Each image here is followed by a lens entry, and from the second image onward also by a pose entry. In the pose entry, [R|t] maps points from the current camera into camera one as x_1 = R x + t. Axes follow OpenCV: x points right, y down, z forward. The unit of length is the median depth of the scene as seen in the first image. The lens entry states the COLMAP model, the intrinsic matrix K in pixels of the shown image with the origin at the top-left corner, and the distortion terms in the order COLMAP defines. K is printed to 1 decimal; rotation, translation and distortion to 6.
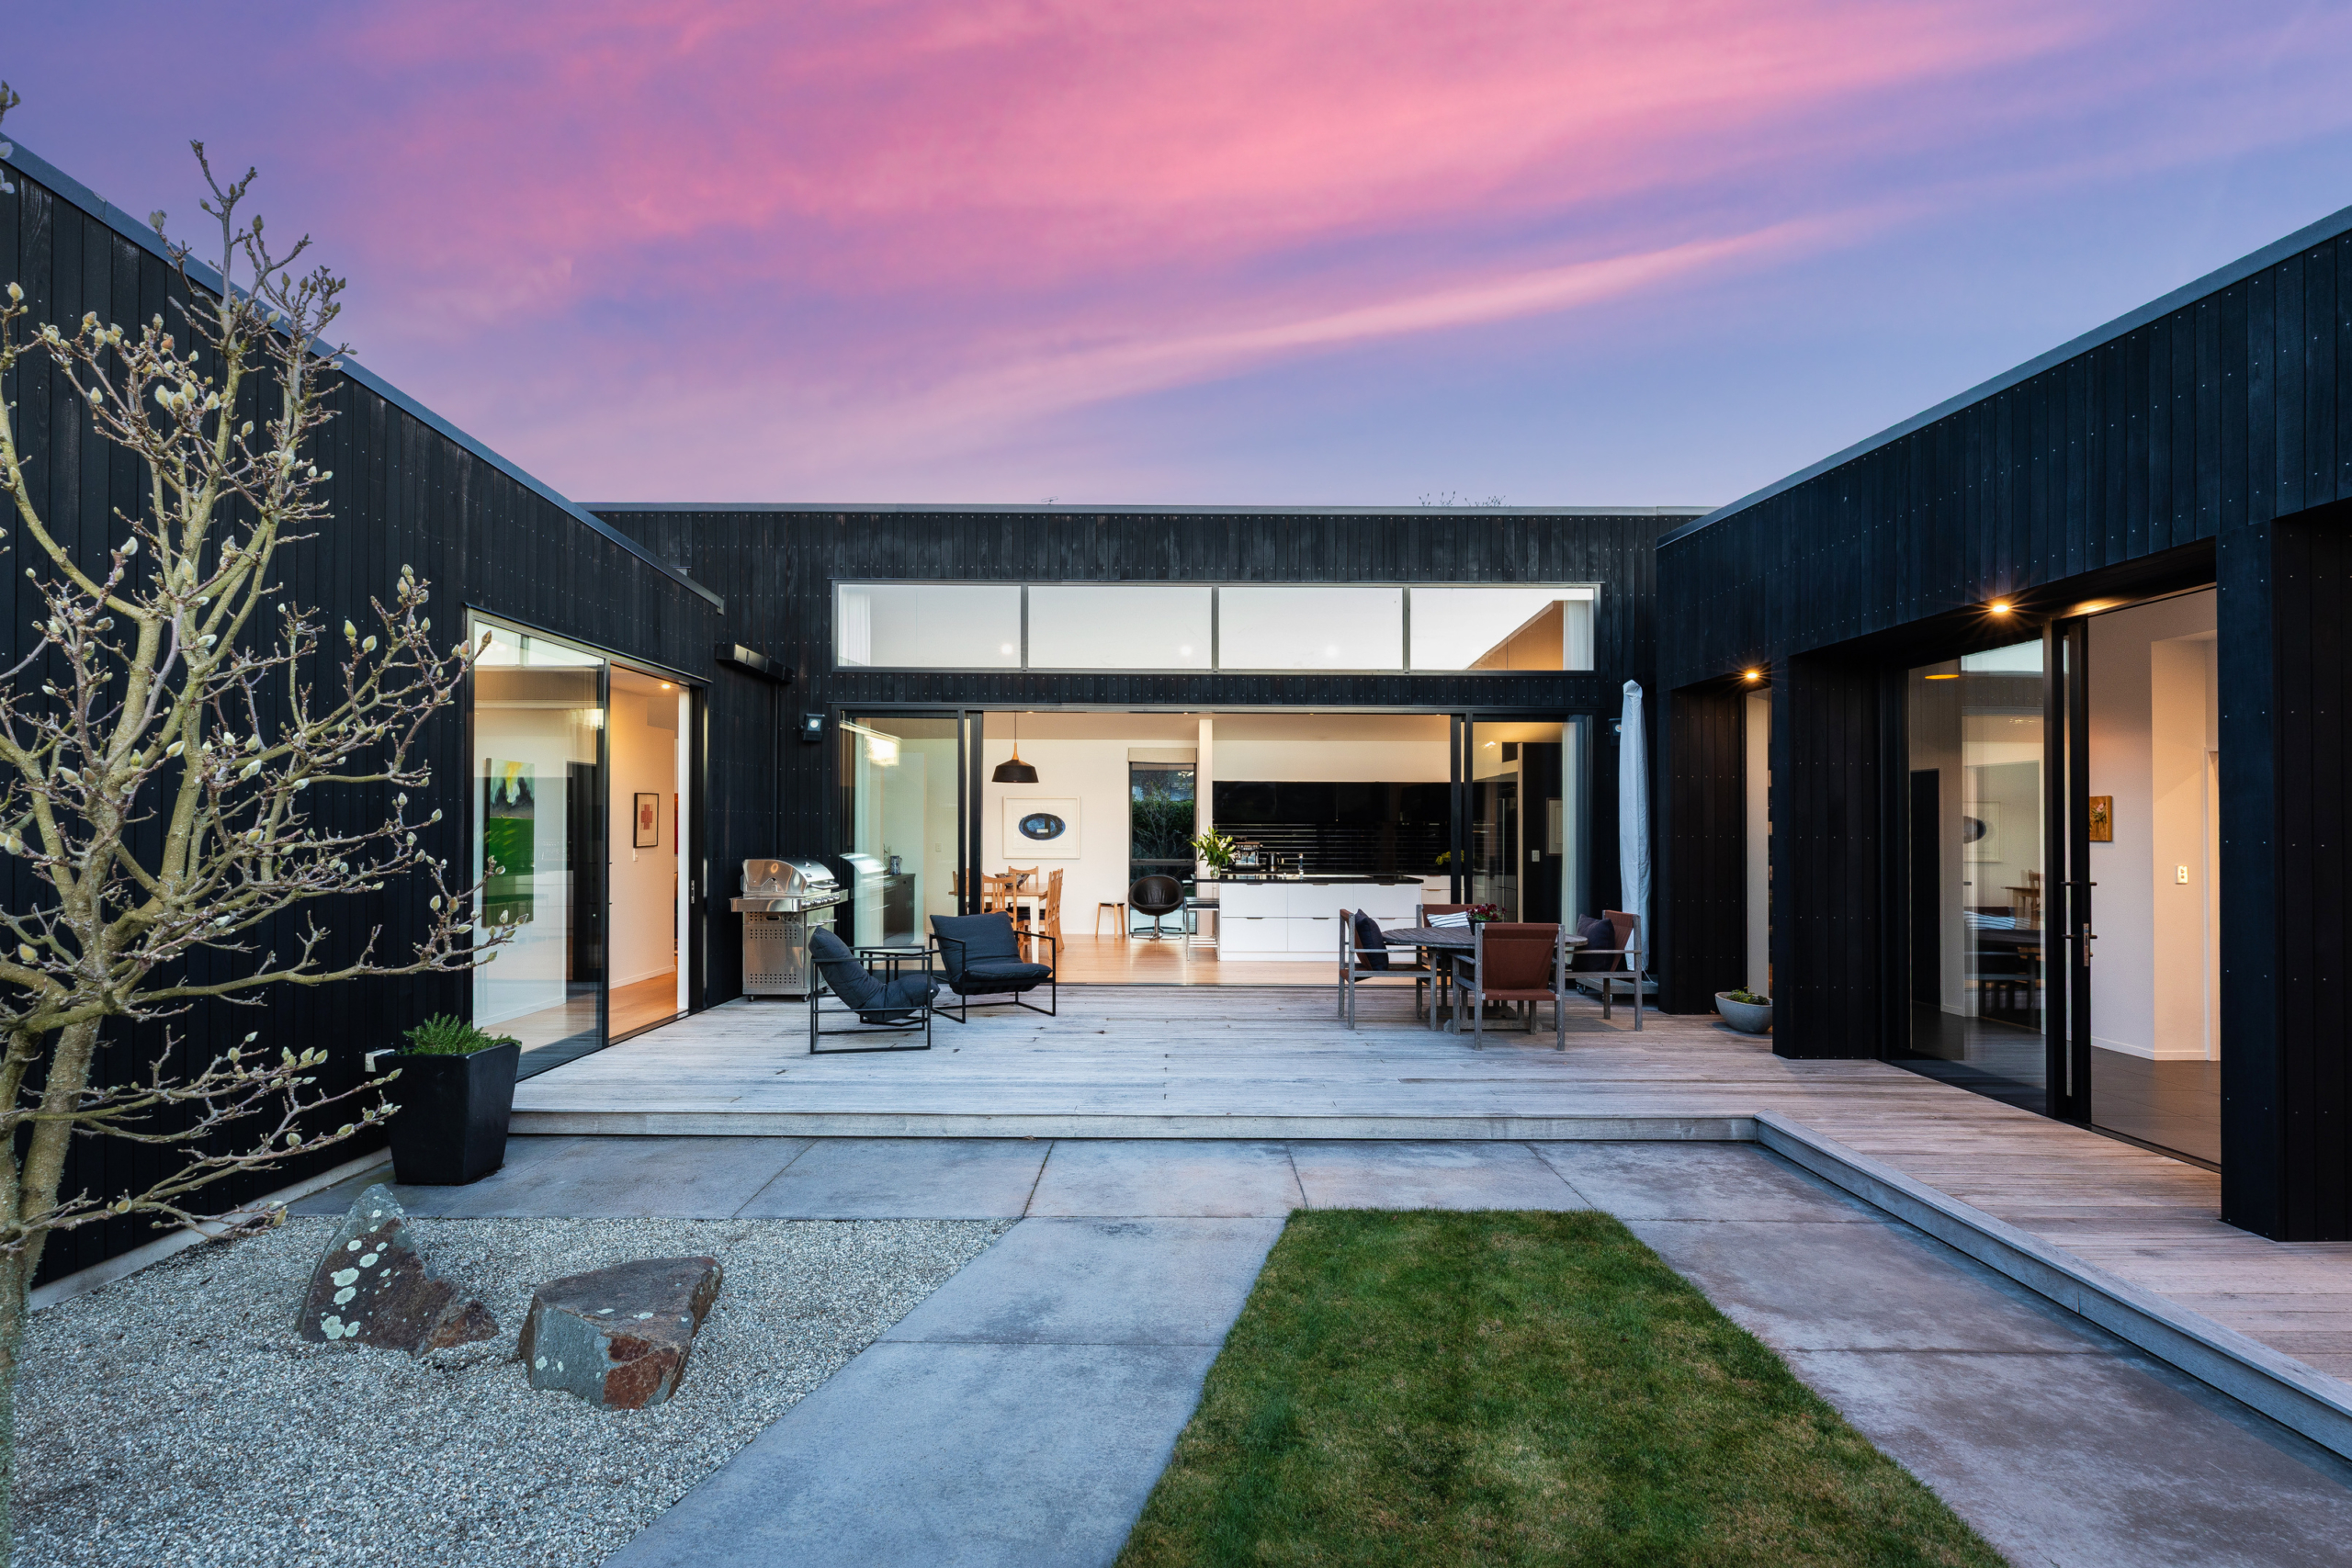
lens RADIAL K [[1153.0, 0, 1183.0], [0, 1153.0, 842.0], [0, 0, 1]] dist [-0.003205, 0.000111]
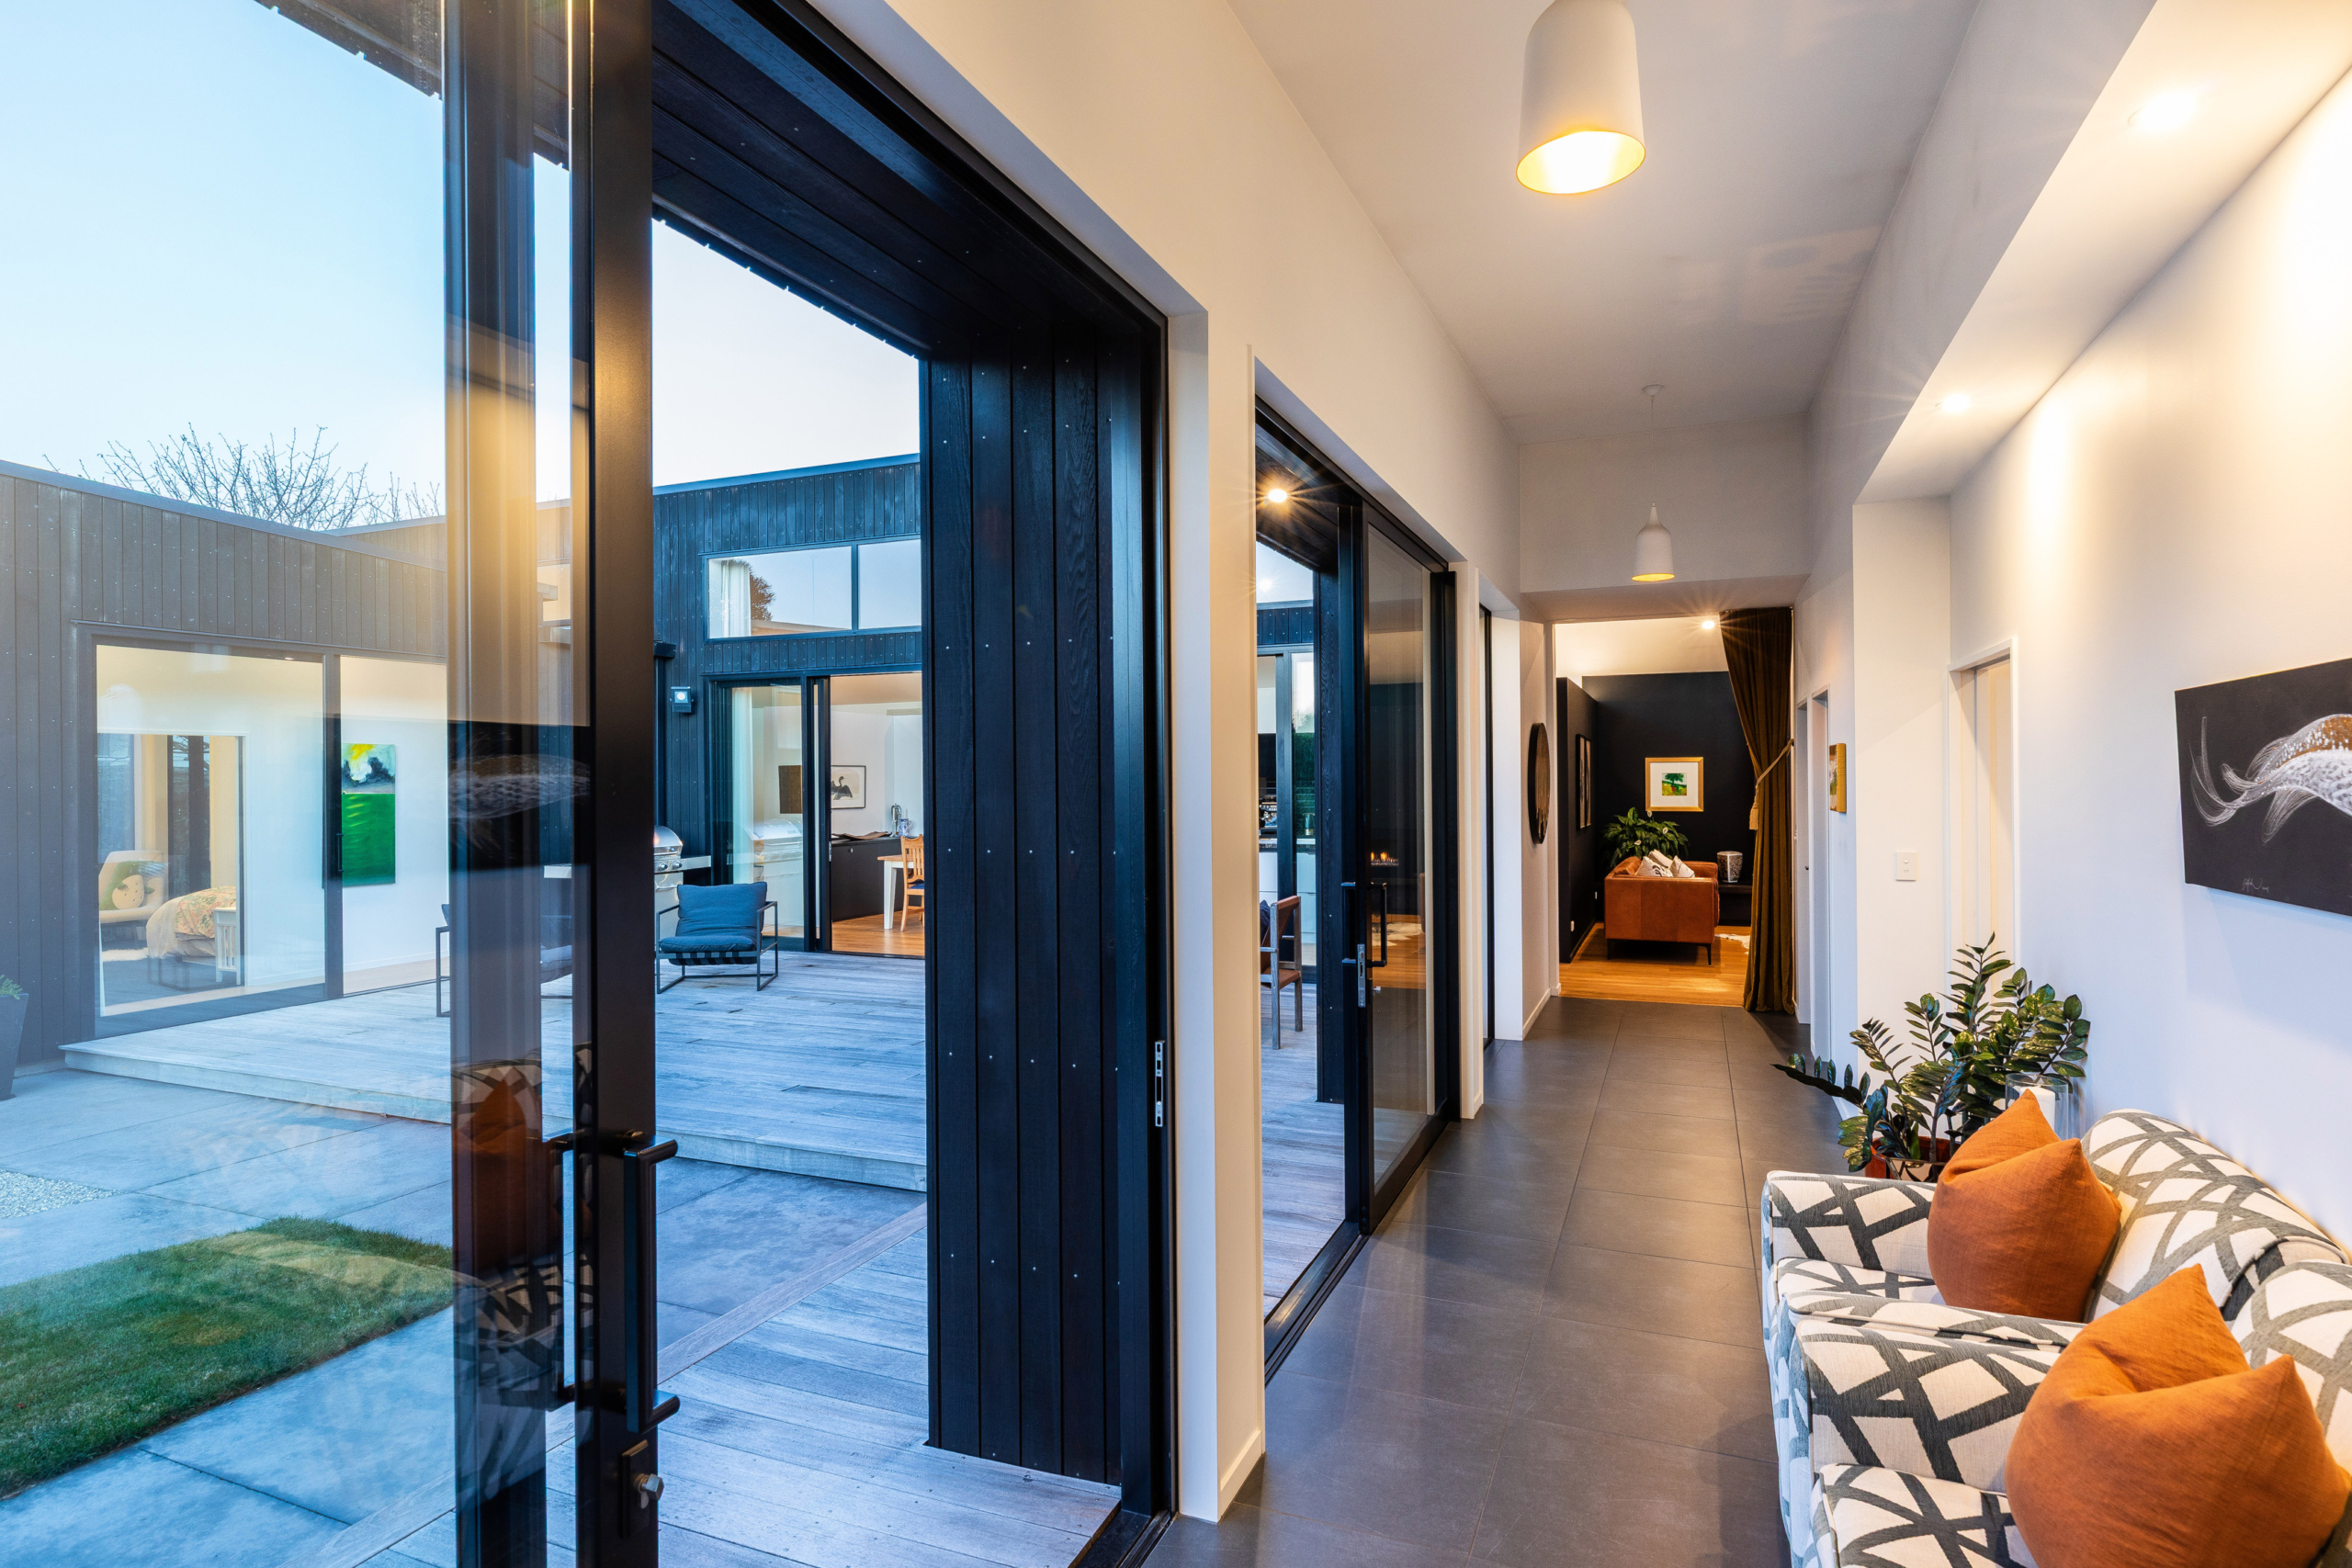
lens RADIAL K [[1218.6, 0, 1177.3], [0, 1218.6, 800.2], [0, 0, 1]] dist [-0.002008, -0.001116]
pose [[0.925030, -0.007792, -0.379813, 0.523123], [0.009951, 0.999944, 0.003722, -0.009013], [0.379763, -0.007223, 0.925056, 0.159294]]
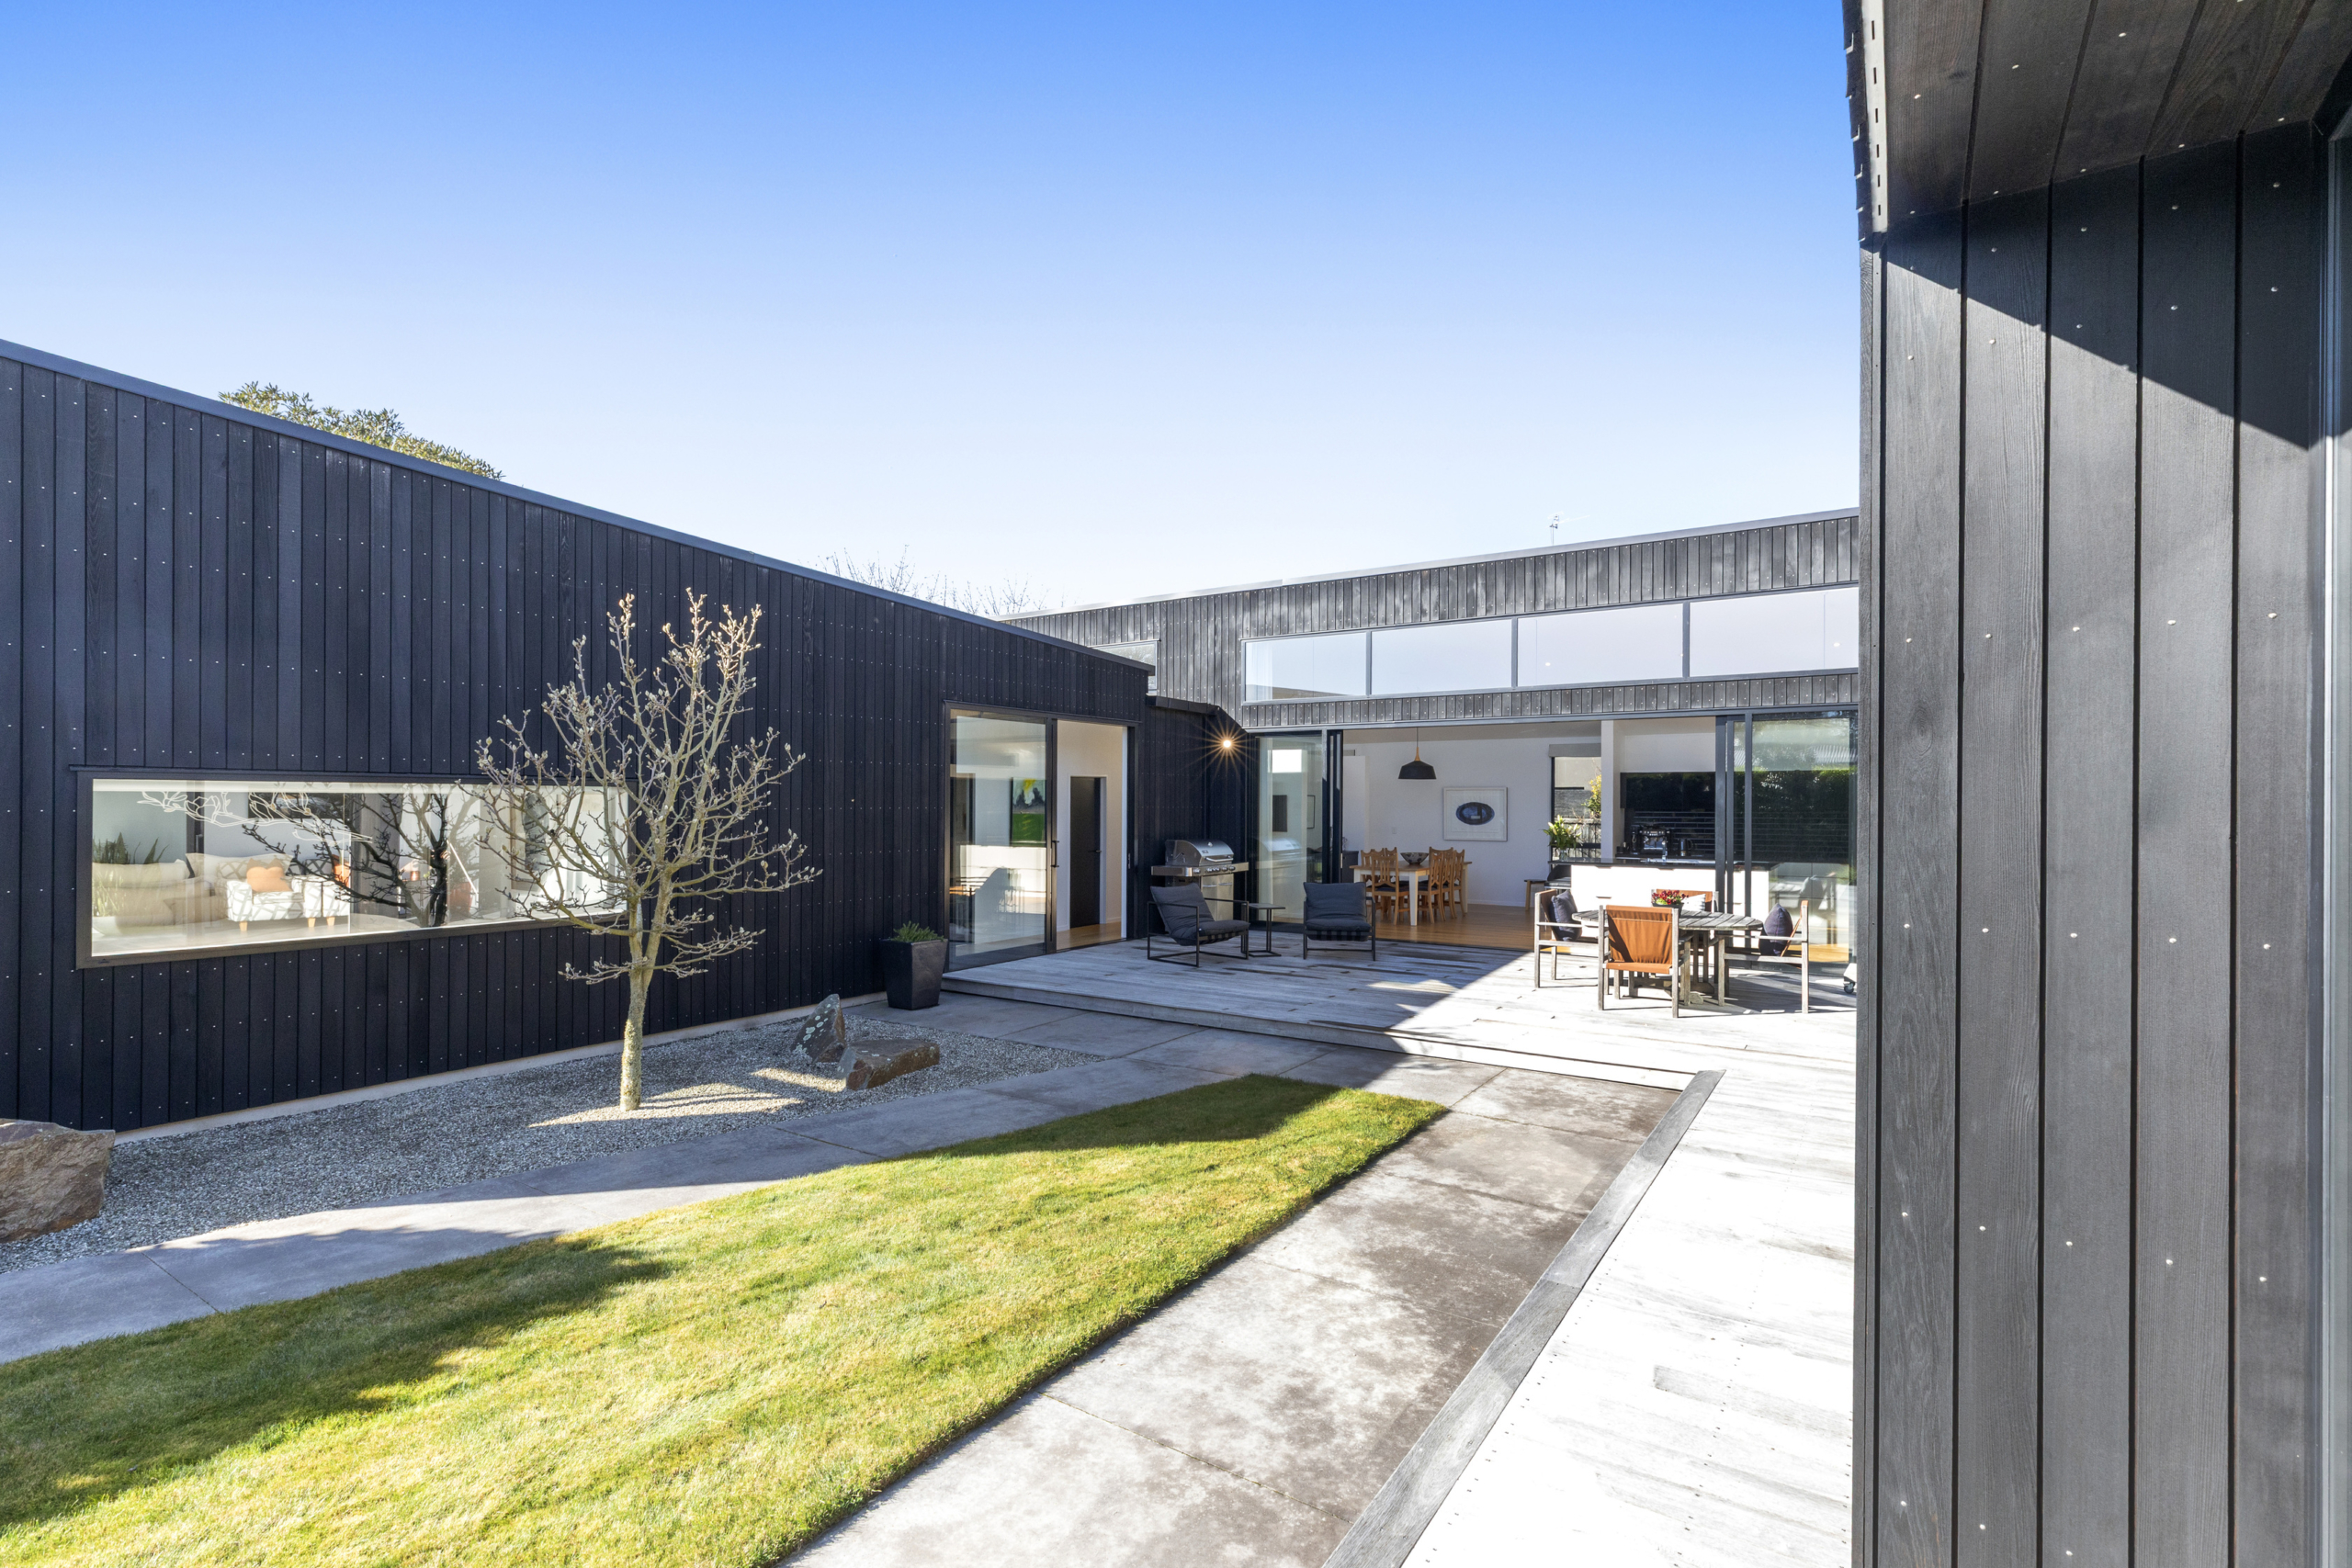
lens RADIAL K [[1071.8, 0, 1189.2], [0, 1071.8, 801.9], [0, 0, 1]] dist [0.005371, -0.001146]
pose [[0.833188, -0.004990, -0.552967, 0.376291], [-0.003427, 0.999894, -0.014186, -0.013314], [0.552979, 0.013715, 0.833082, -0.121950]]
